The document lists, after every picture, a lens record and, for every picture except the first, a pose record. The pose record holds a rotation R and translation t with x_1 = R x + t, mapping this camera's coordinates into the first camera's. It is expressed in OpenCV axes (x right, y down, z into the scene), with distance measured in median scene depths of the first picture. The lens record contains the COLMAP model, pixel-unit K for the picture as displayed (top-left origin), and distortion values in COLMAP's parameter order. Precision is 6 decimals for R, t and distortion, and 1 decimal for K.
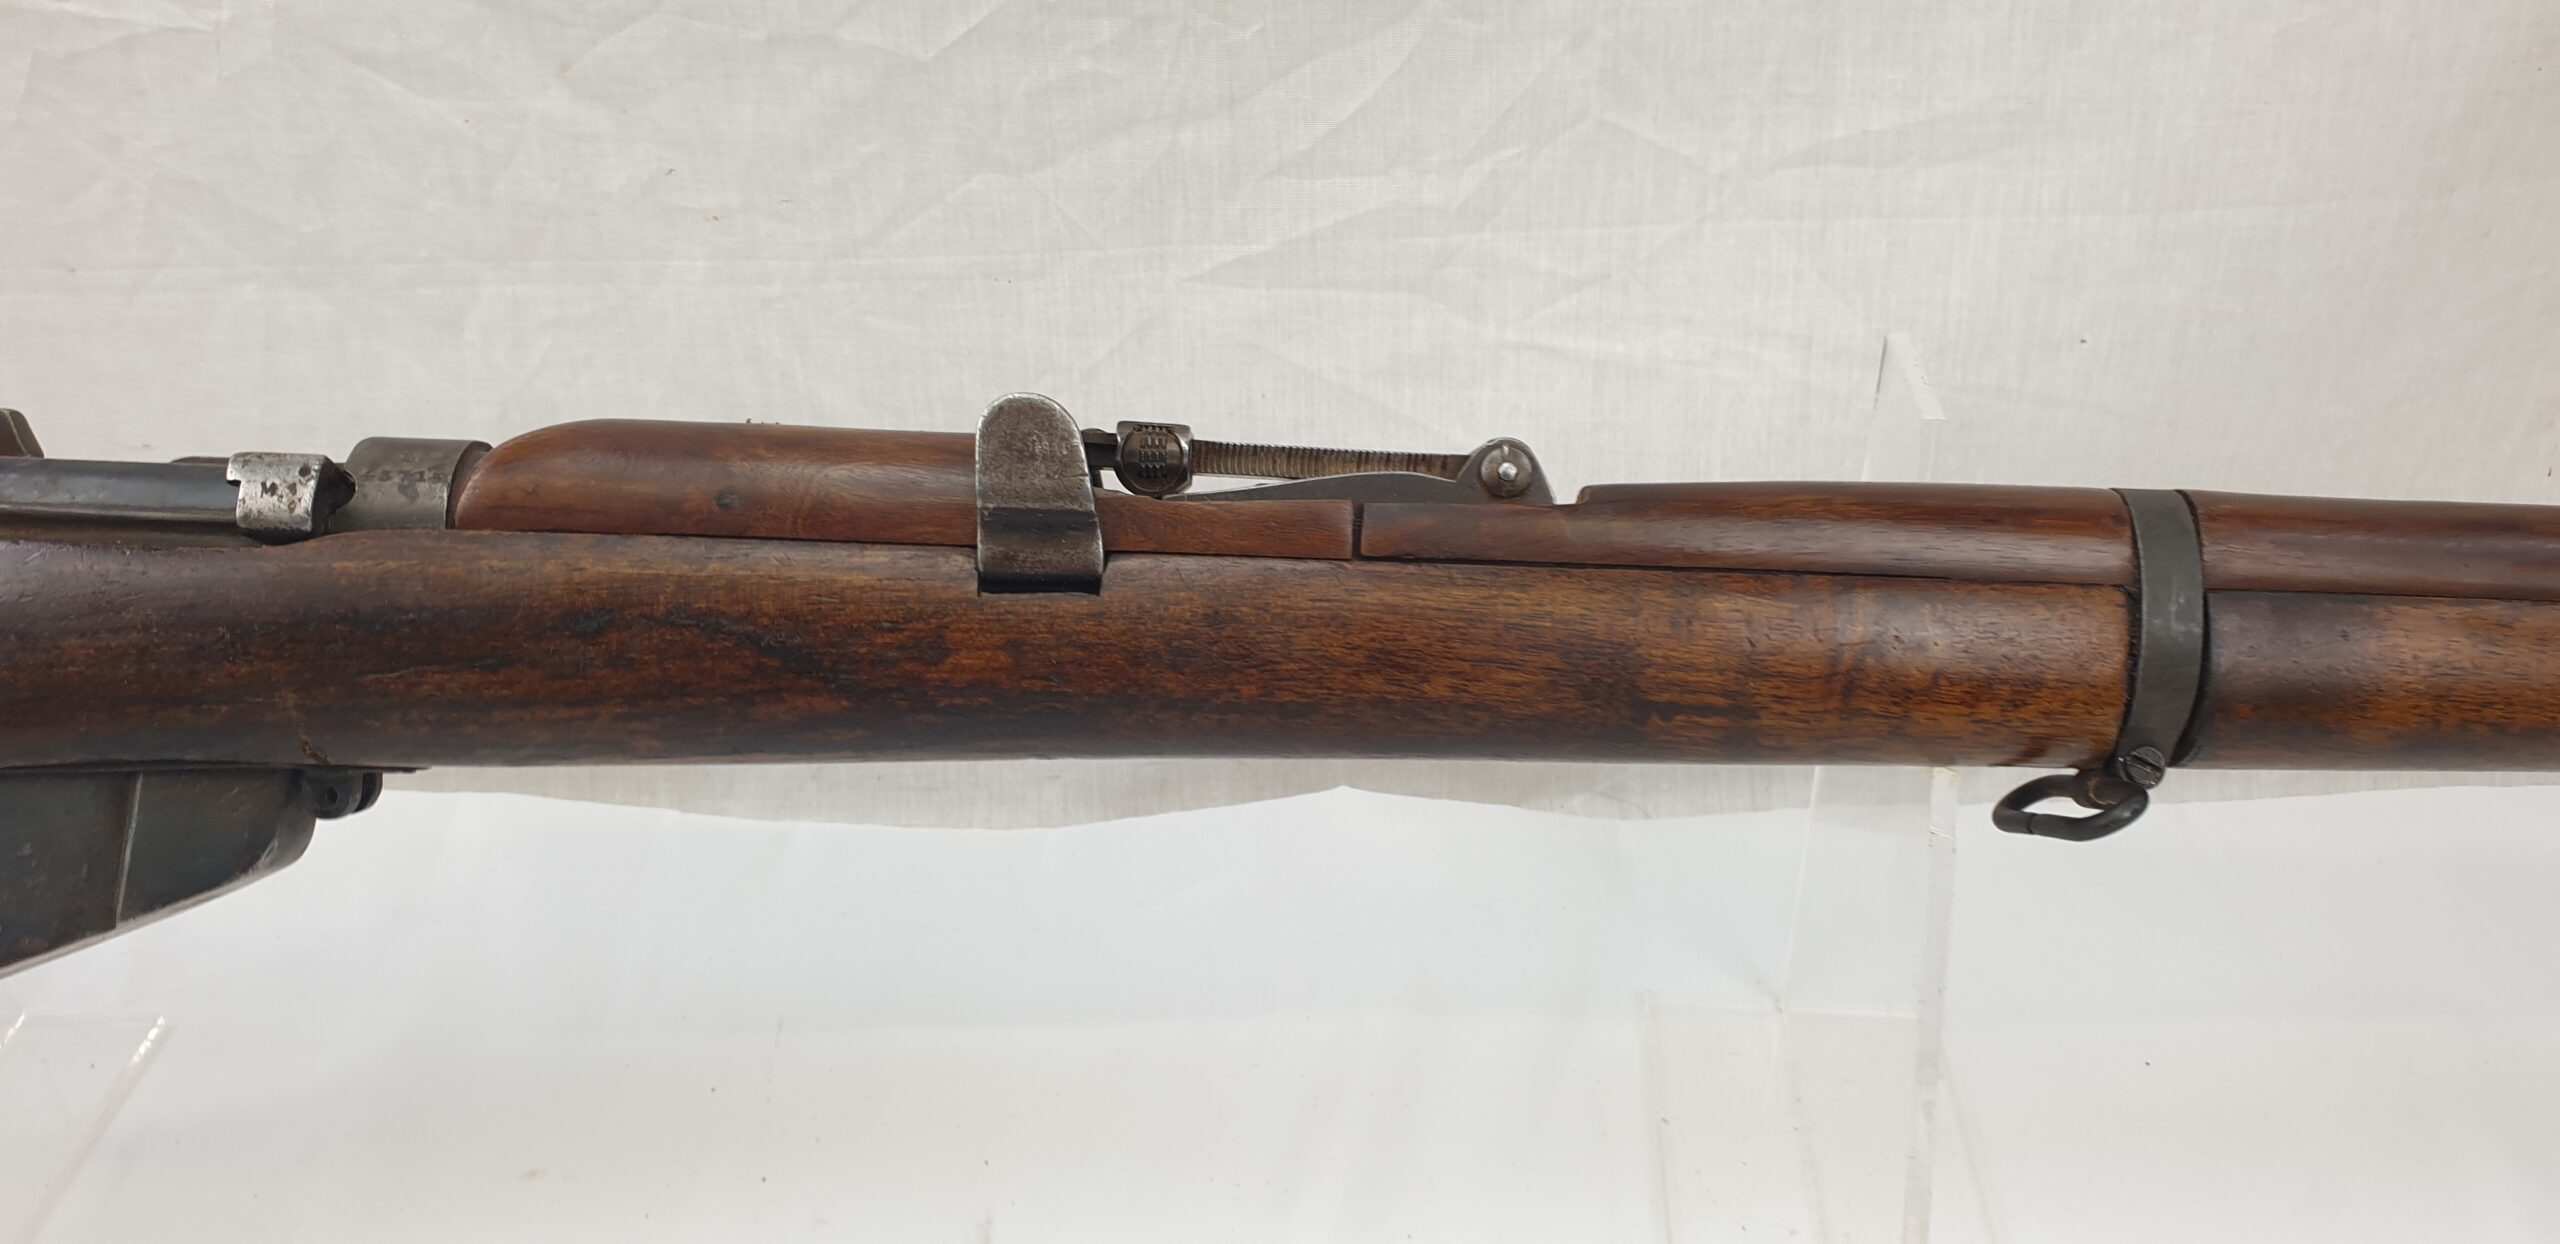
lens RADIAL K [[2076.7, 0, 1316.7], [0, 2076.7, 665.0], [0, 0, 1]] dist [0.020032, -0.011611]
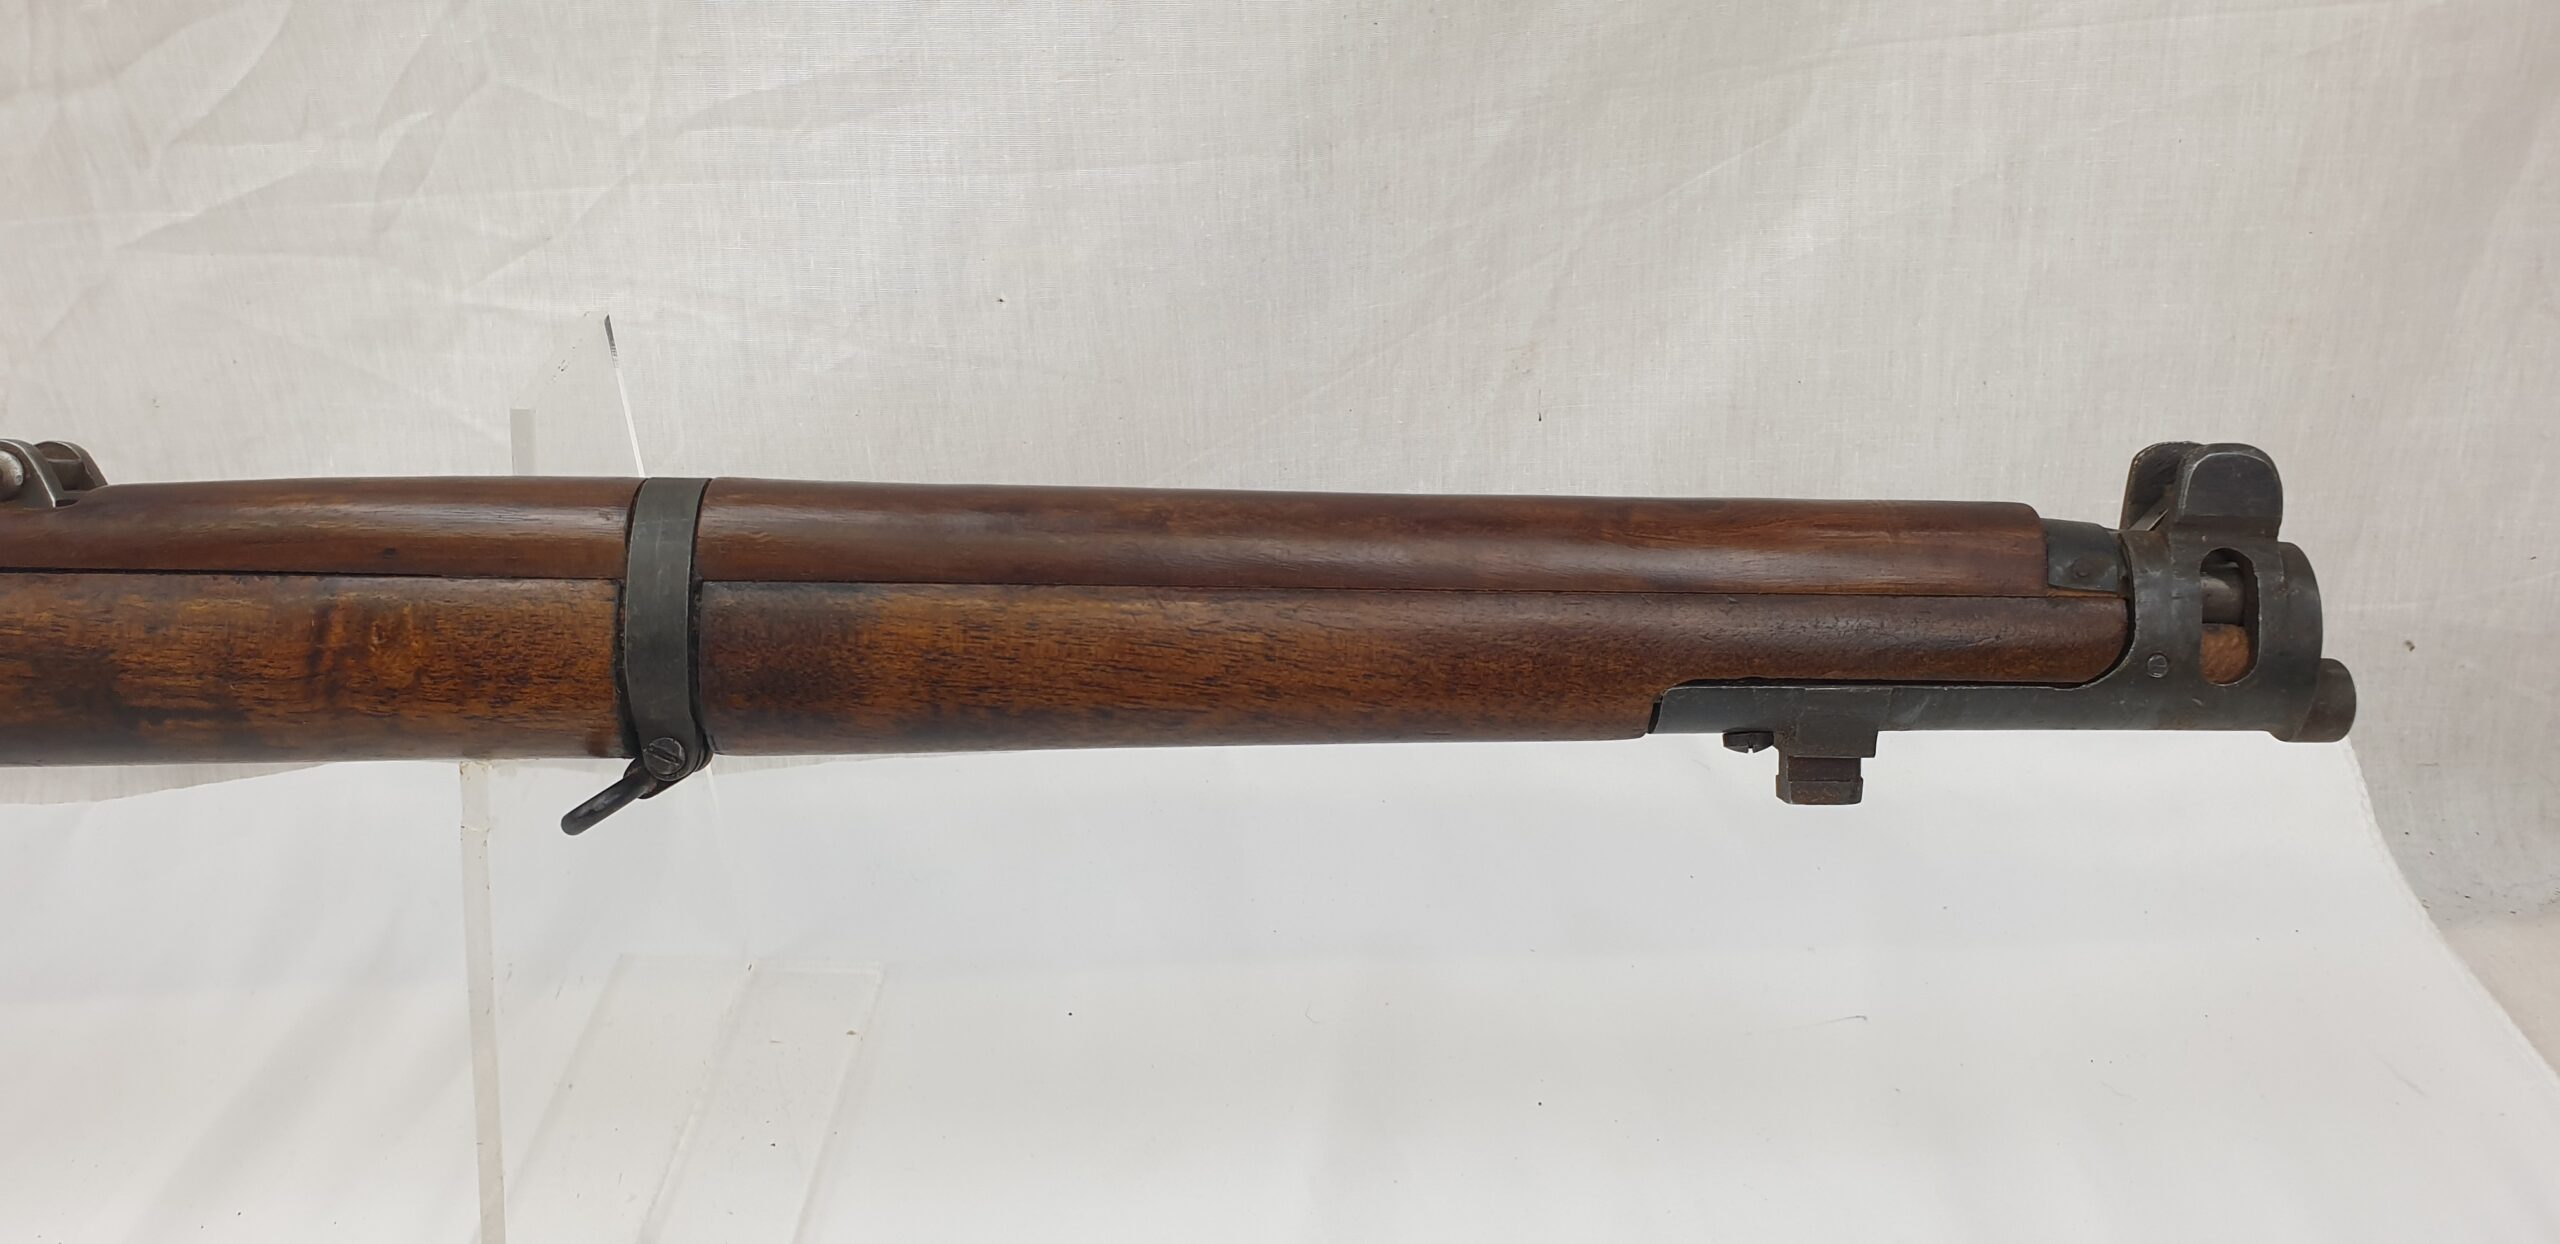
lens RADIAL K [[2118.3, 0, 1283.5], [0, 2118.3, 569.3], [0, 0, 1]] dist [0.072862, -0.105021]
pose [[0.999598, -0.021862, 0.018035, 0.686405], [0.021721, 0.999732, 0.007992, -0.043892], [-0.018205, -0.007597, 0.999805, -0.035969]]
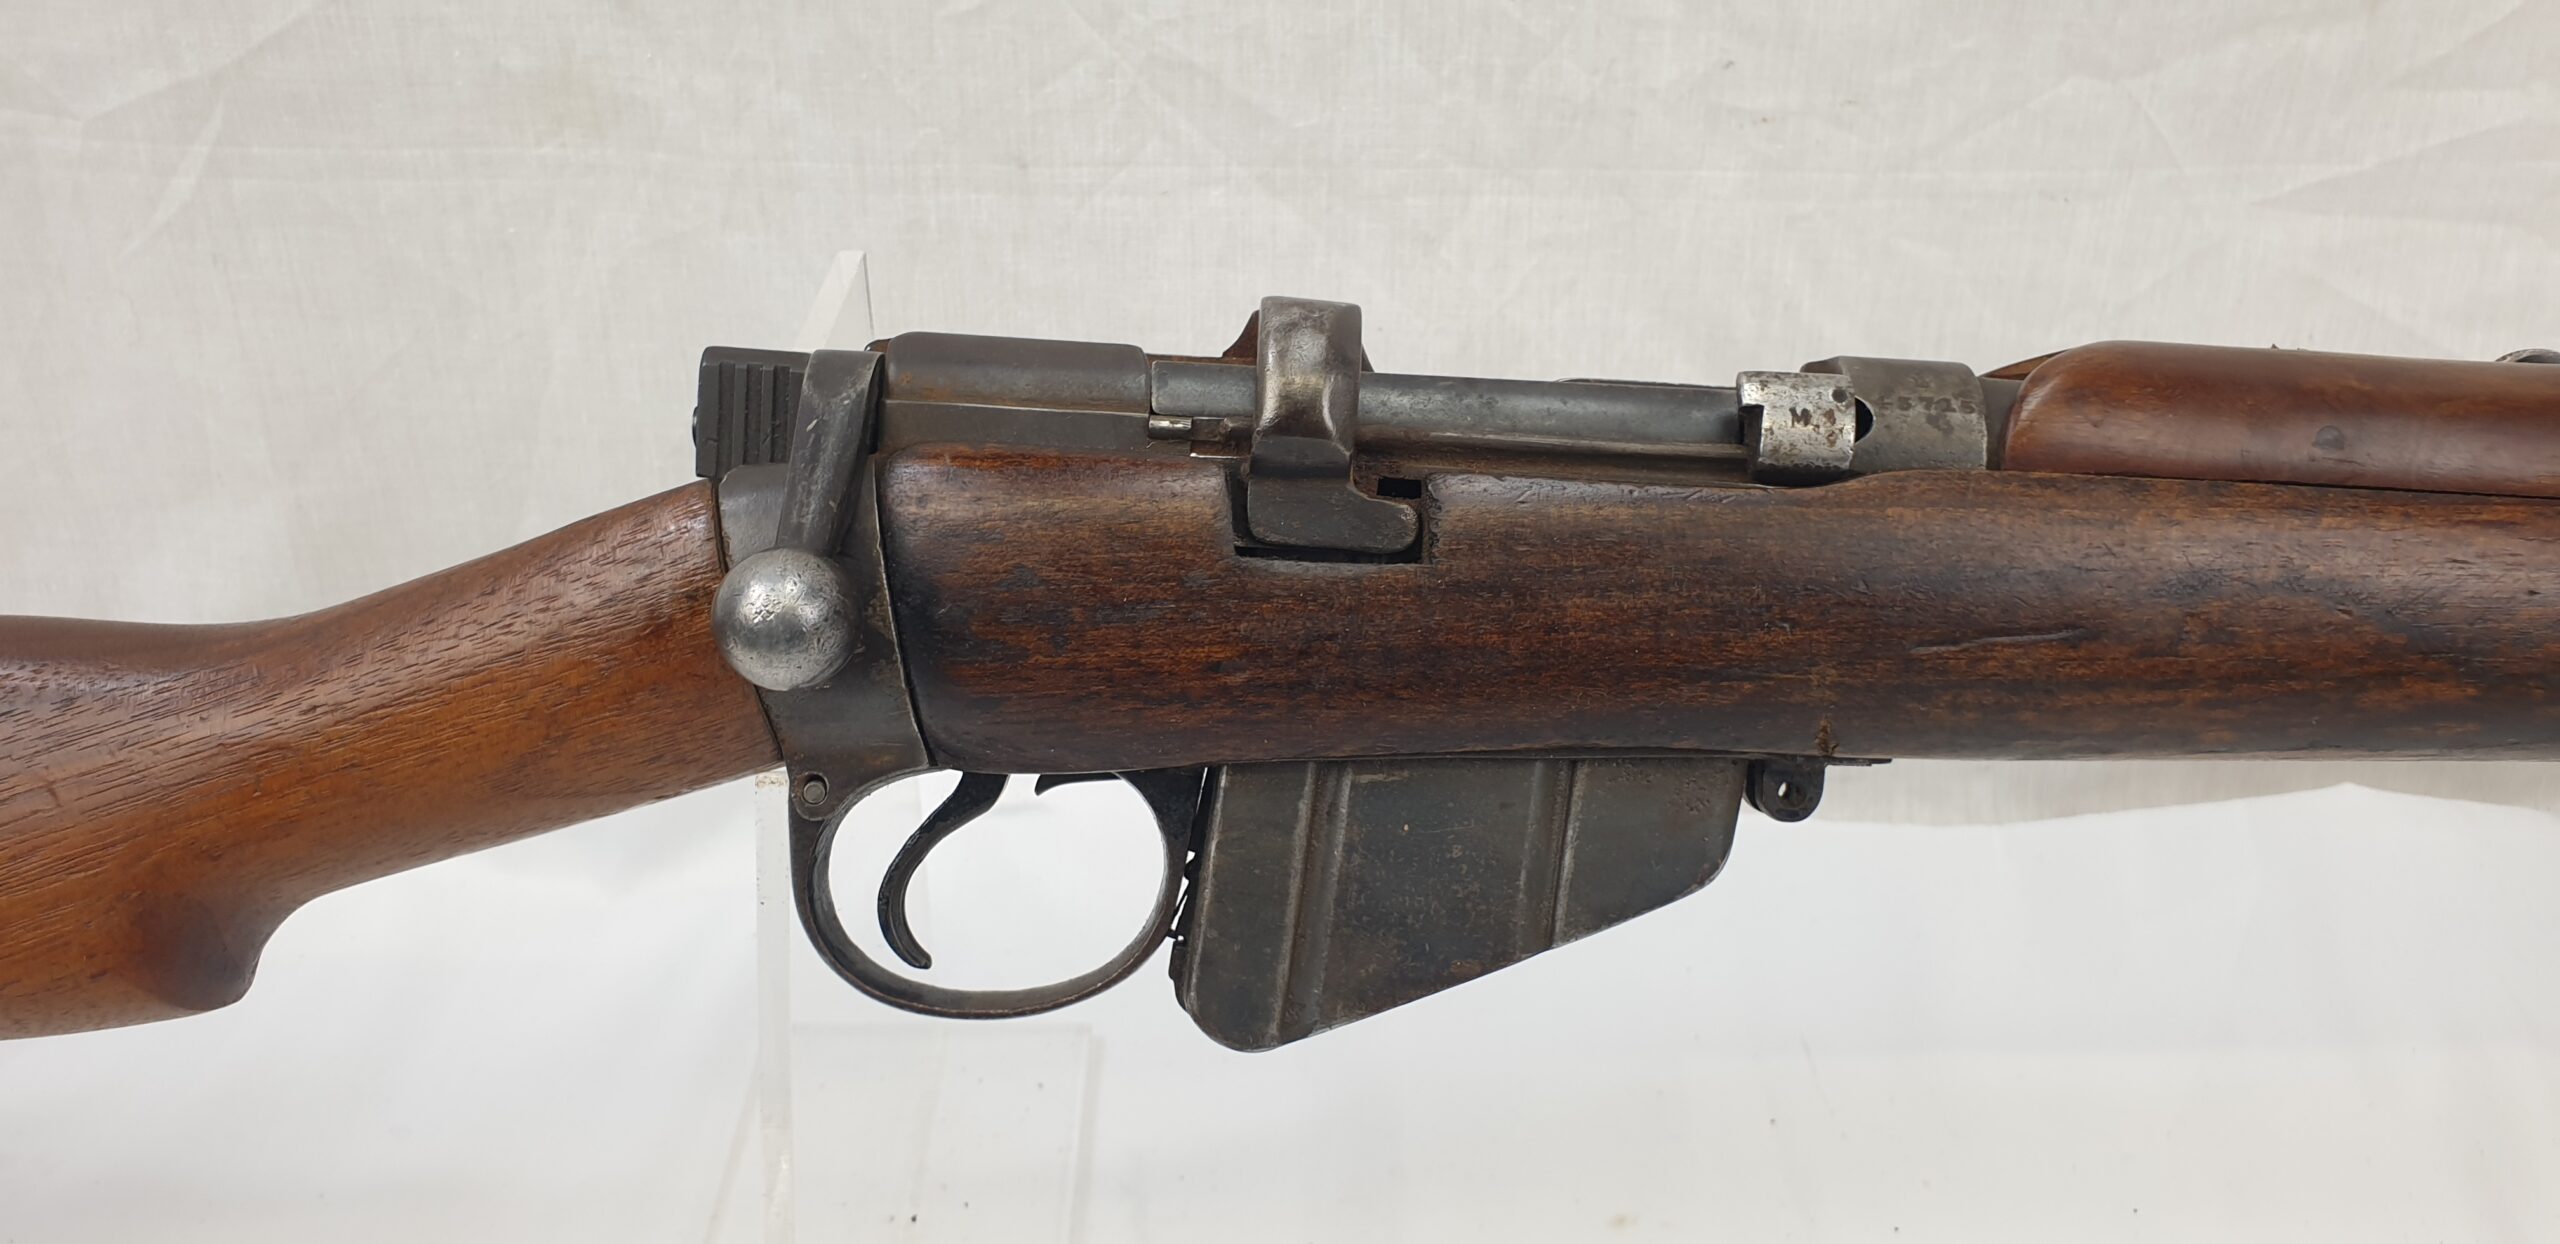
lens RADIAL K [[2122.1, 0, 1395.1], [0, 2122.1, 695.7], [0, 0, 1]] dist [0.002725, -0.001092]
pose [[0.999641, 0.015749, 0.021685, -0.654172], [-0.016300, 0.999542, 0.025511, 0.005838], [-0.021273, -0.025855, 0.999439, 0.164773]]
